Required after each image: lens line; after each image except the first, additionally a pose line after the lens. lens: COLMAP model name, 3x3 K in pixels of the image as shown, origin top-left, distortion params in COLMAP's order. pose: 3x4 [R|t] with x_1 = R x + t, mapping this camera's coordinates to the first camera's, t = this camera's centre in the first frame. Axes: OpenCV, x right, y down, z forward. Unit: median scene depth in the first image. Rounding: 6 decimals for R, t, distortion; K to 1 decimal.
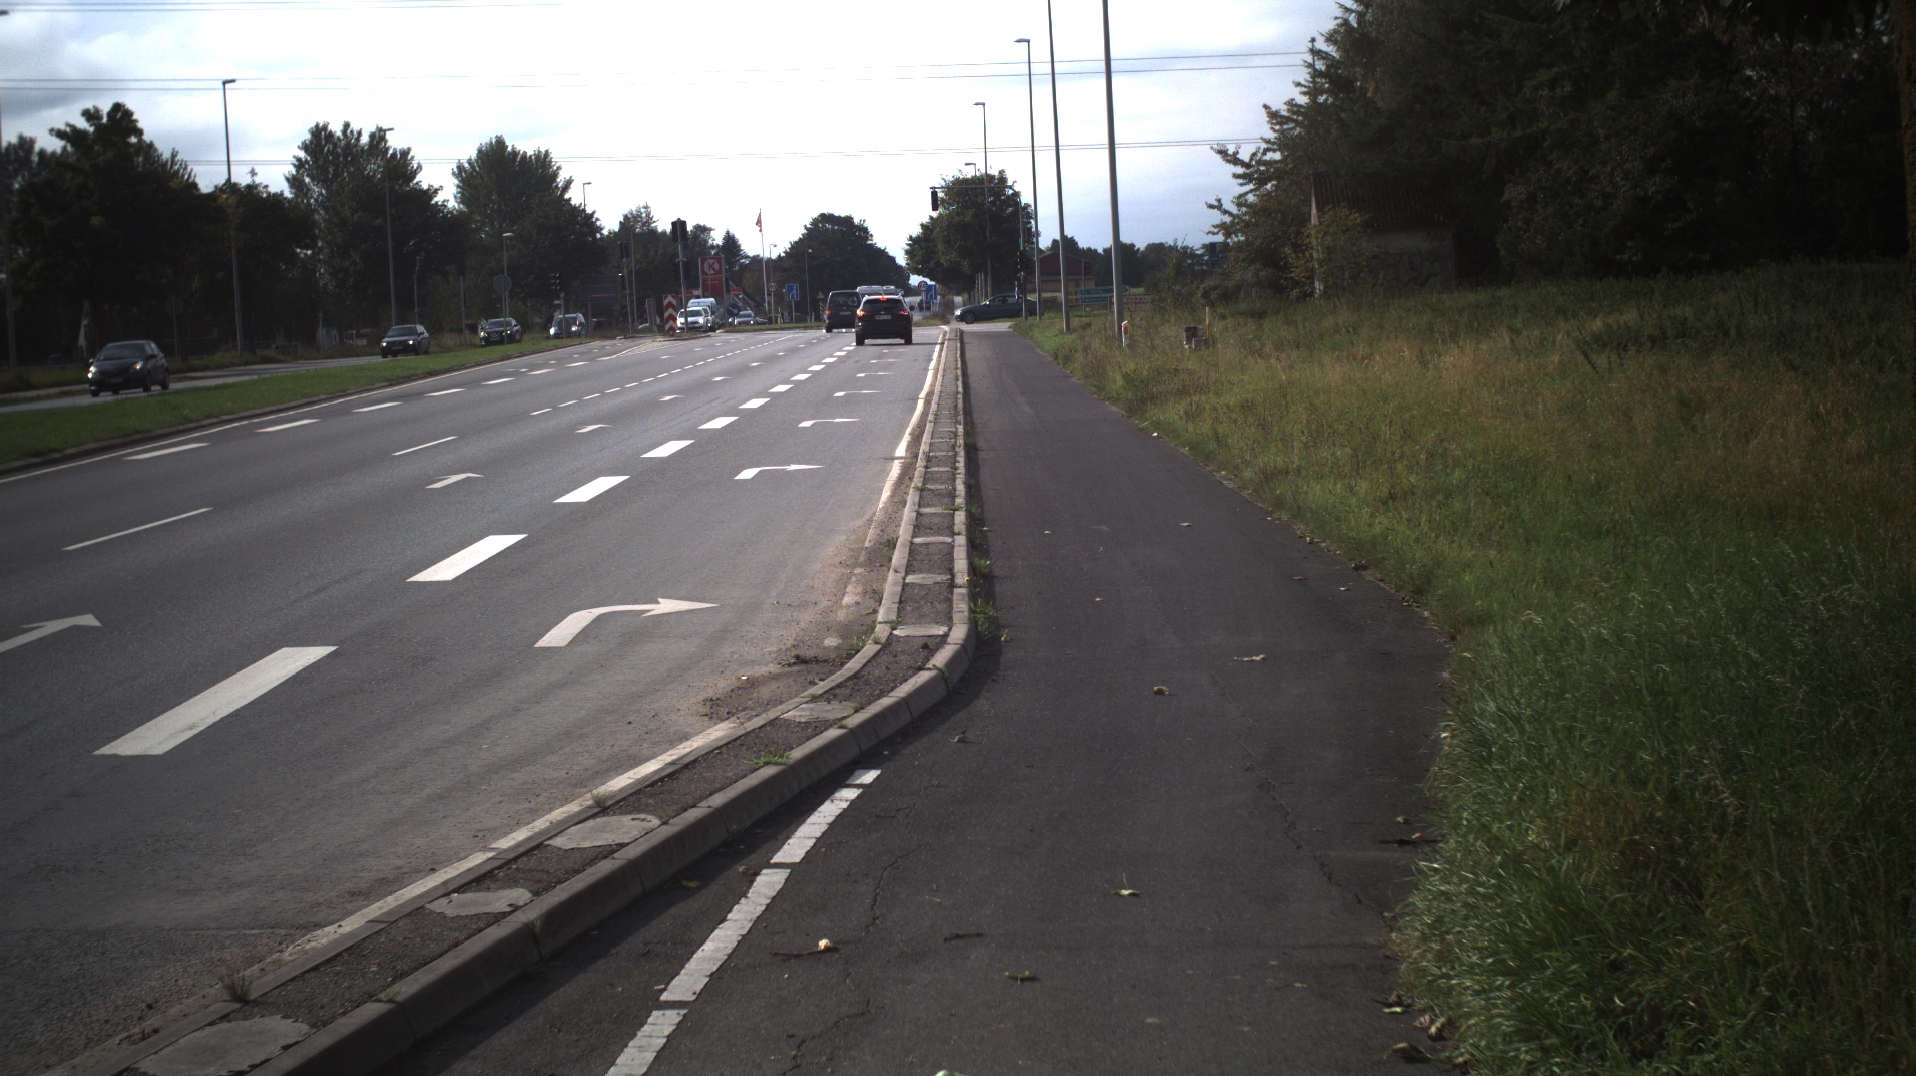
lens RADIAL K [[3378.6, 0, 958.0], [0, 3378.6, 538.0], [0, 0, 1]] dist [-0.279522, 0.254403]
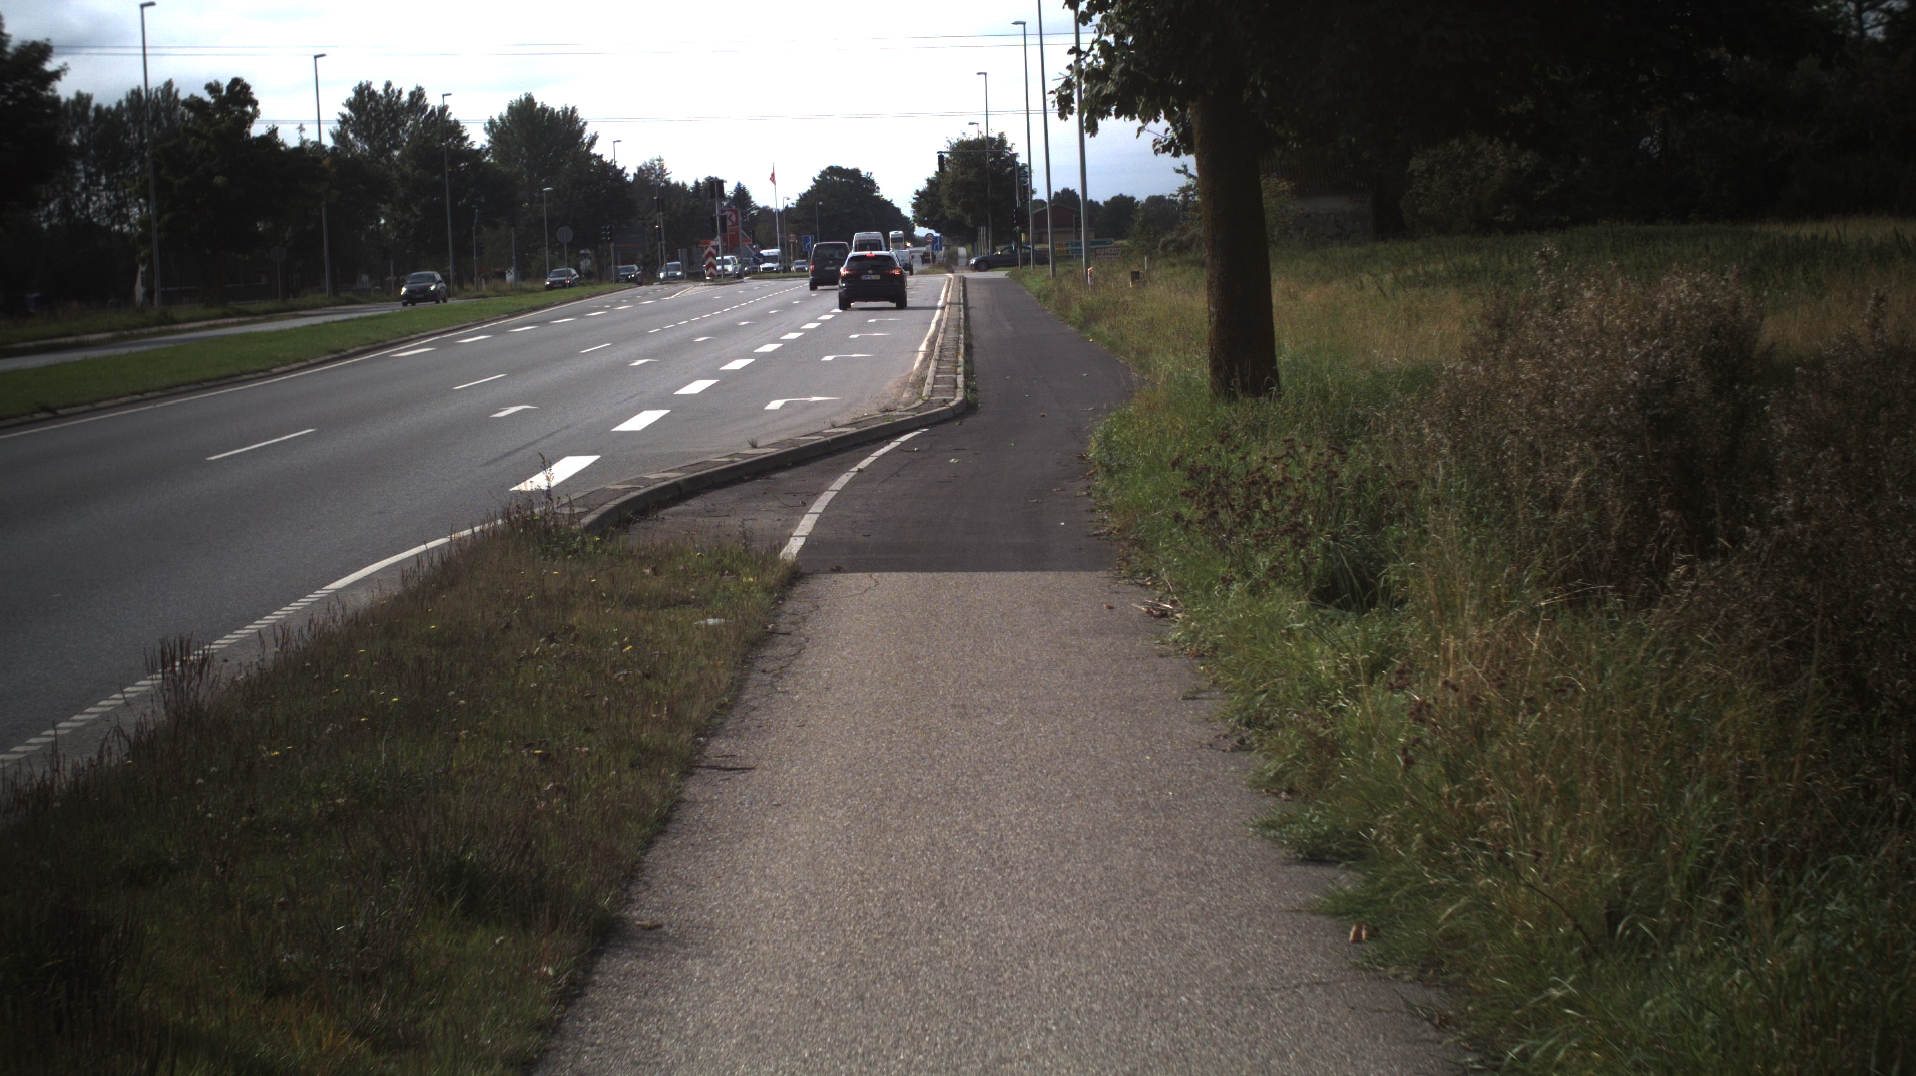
lens RADIAL K [[3378.6, 0, 958.0], [0, 3378.6, 538.0], [0, 0, 1]] dist [-0.279522, 0.254403]
pose [[0.999992, 0.004020, -0.000821, 0.000237], [-0.004007, 0.999886, 0.014567, 0.011796], [0.000879, -0.014564, 0.999894, -0.167106]]
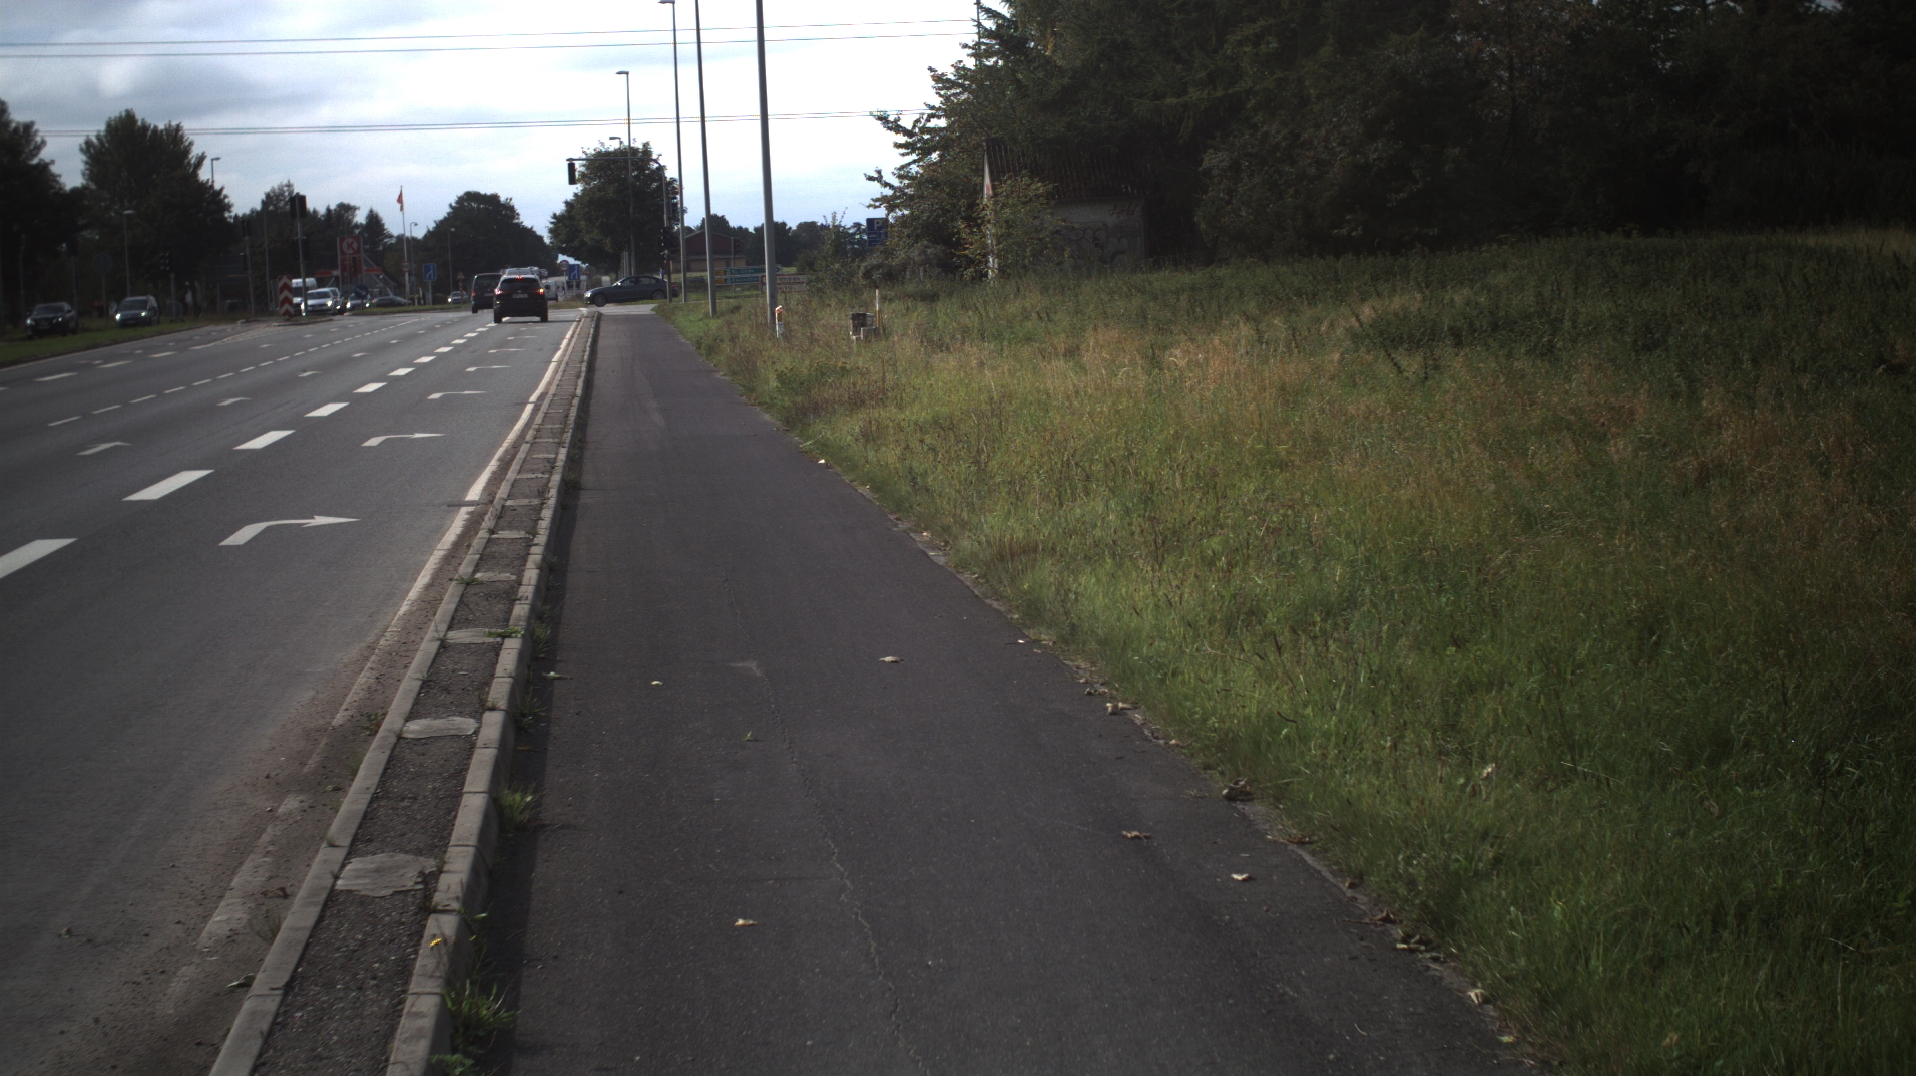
lens RADIAL K [[3378.6, 0, 958.0], [0, 3378.6, 538.0], [0, 0, 1]] dist [-0.279522, 0.254403]
pose [[0.994667, -0.005467, 0.102989, 0.003769], [0.004835, 0.999968, 0.006382, -0.006201], [-0.103021, -0.005850, 0.994662, 0.084072]]
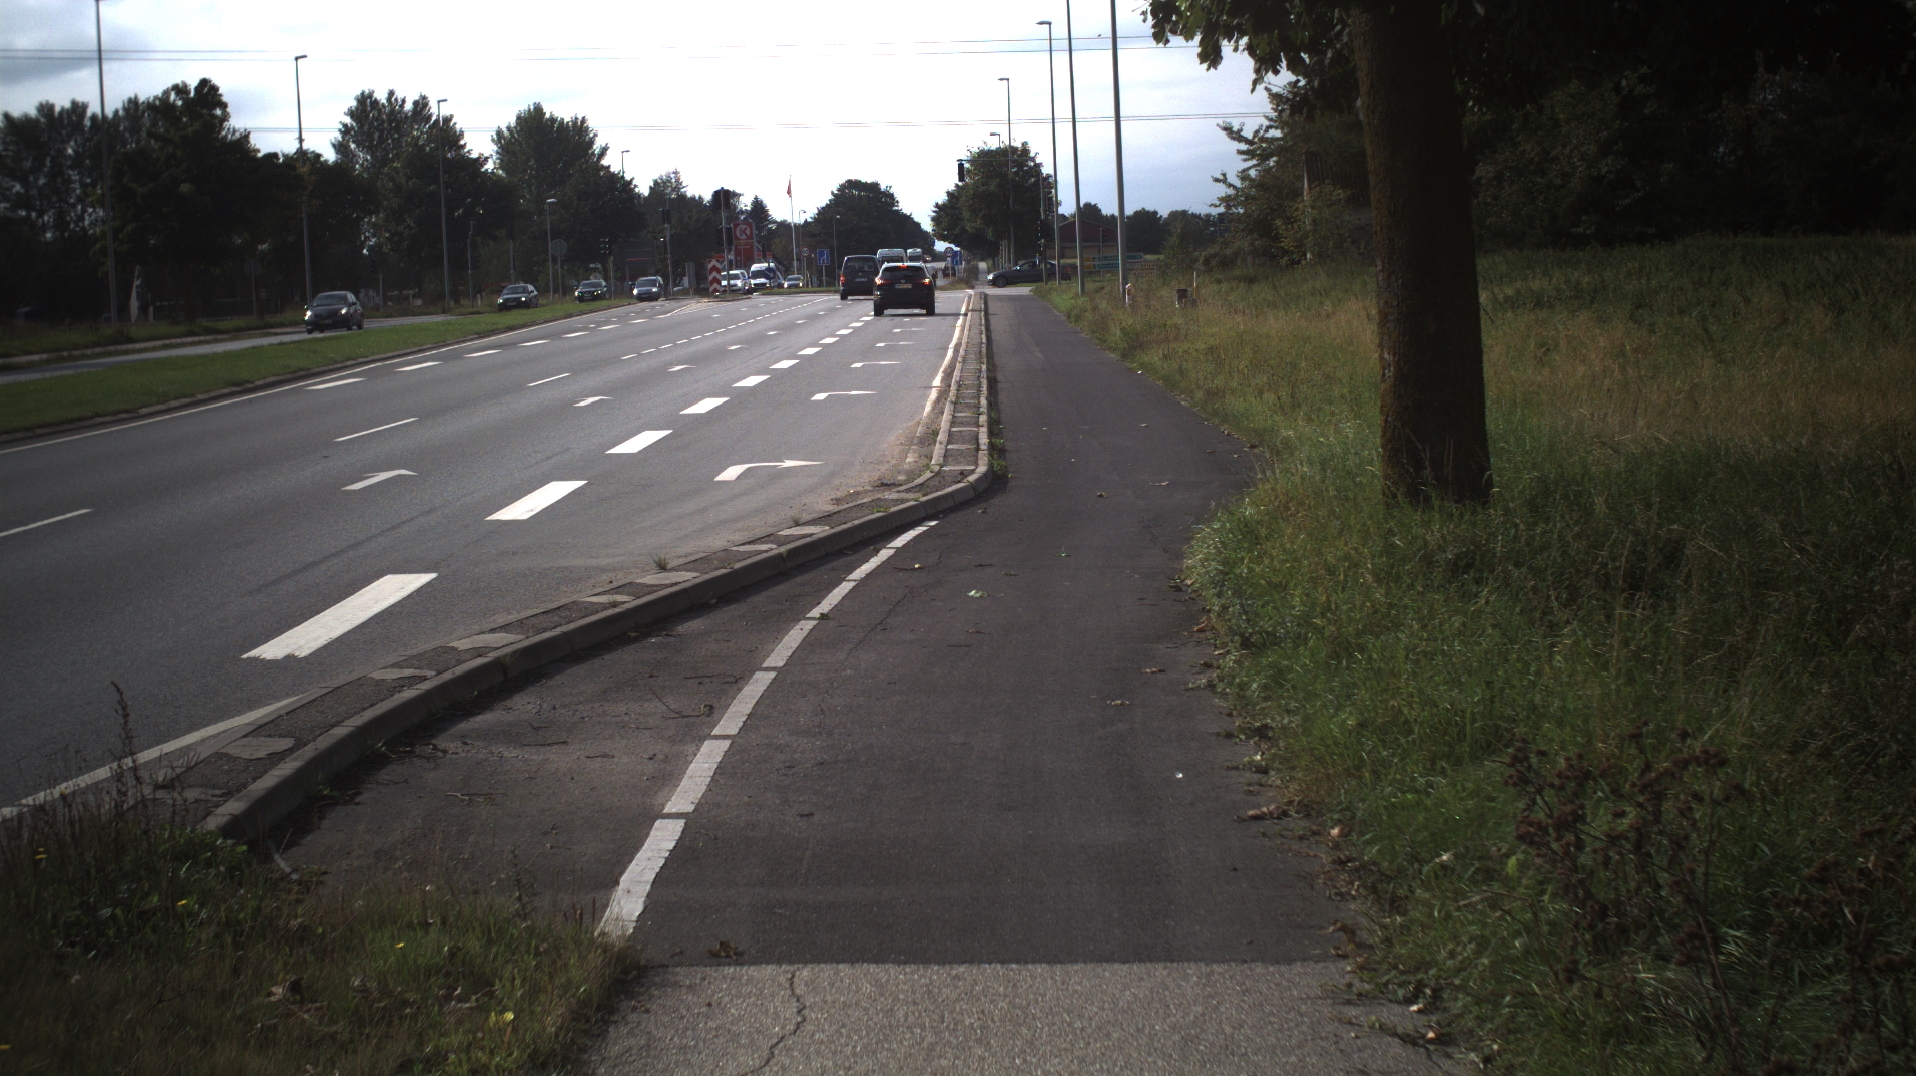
lens RADIAL K [[3378.6, 0, 958.0], [0, 3378.6, 538.0], [0, 0, 1]] dist [-0.279522, 0.254403]
pose [[0.999959, 0.006012, -0.006728, -0.000024], [-0.005944, 0.999931, 0.010158, 0.006060], [0.006789, -0.010118, 0.999926, -0.083476]]
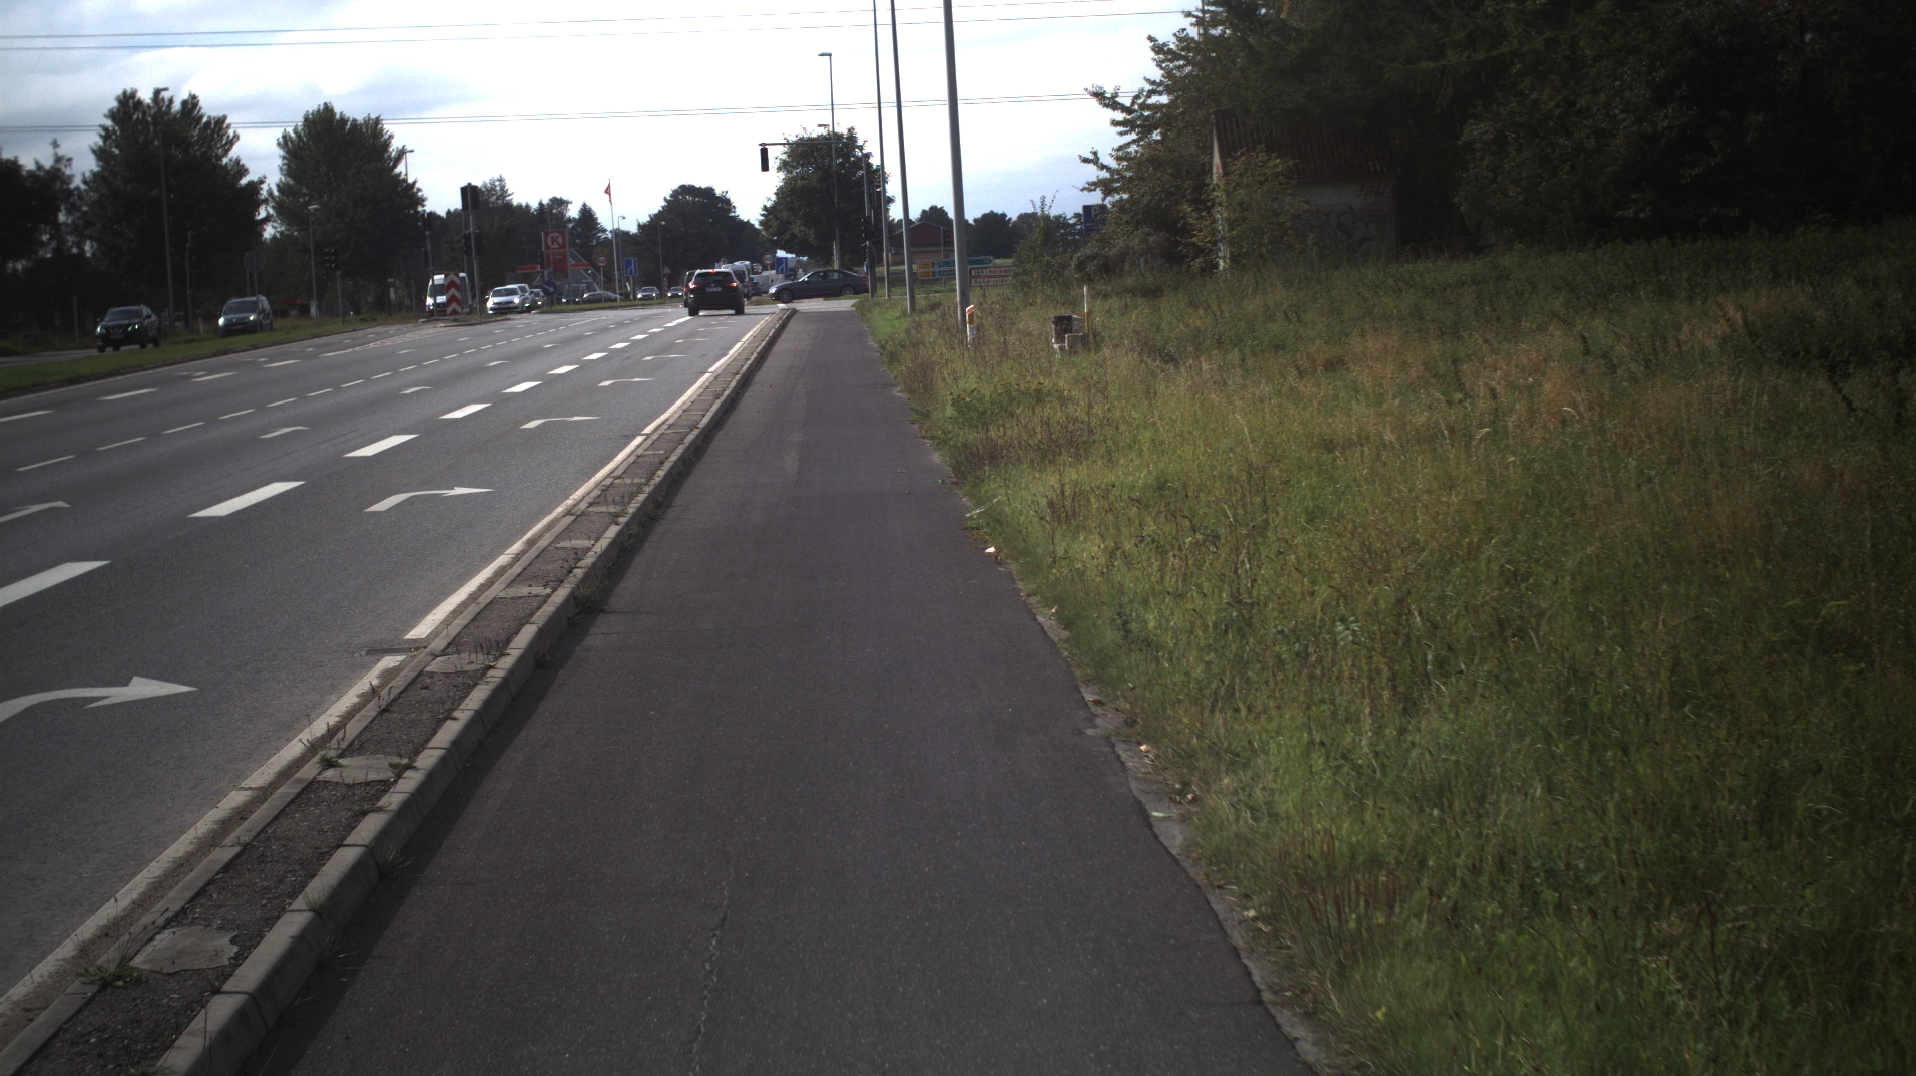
lens RADIAL K [[3378.6, 0, 958.0], [0, 3378.6, 538.0], [0, 0, 1]] dist [-0.279522, 0.254403]
pose [[0.999261, -0.010724, 0.036912, 0.011711], [0.010415, 0.999909, 0.008548, -0.012334], [-0.037000, -0.008157, 0.999282, 0.166864]]
